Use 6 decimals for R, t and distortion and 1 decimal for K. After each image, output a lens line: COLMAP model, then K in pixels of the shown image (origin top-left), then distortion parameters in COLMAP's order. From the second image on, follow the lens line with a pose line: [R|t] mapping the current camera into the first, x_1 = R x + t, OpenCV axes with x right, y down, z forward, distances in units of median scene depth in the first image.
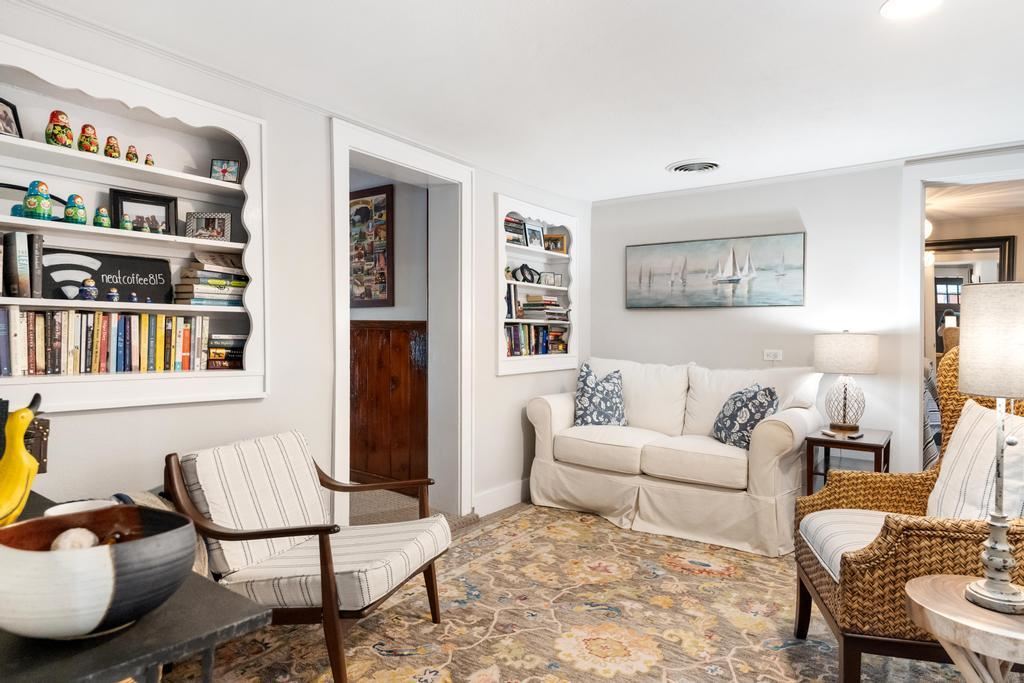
lens RADIAL K [[613.3, 0, 515.2], [0, 613.3, 338.8], [0, 0, 1]] dist [0.008729, 0.001576]
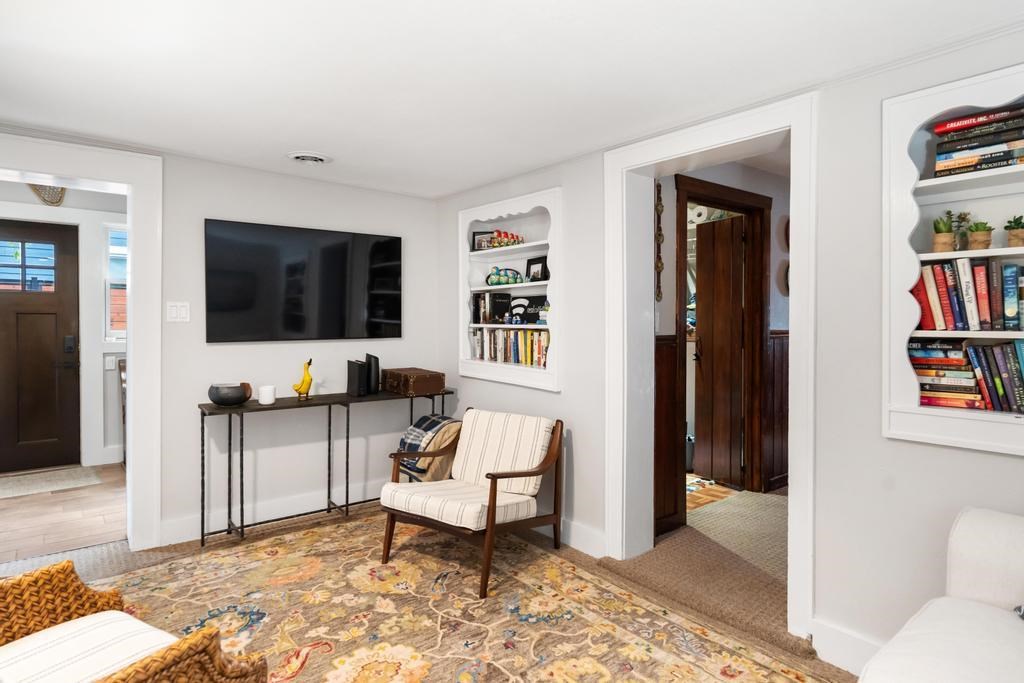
lens RADIAL K [[581.9, 0, 516.5], [0, 581.9, 331.1], [0, 0, 1]] dist [-0.001736, -0.000749]
pose [[-0.282952, 0.008422, -0.959097, 0.928506], [-0.015655, 0.999788, 0.013398, -0.058285], [0.959006, 0.018805, -0.282760, 1.399747]]
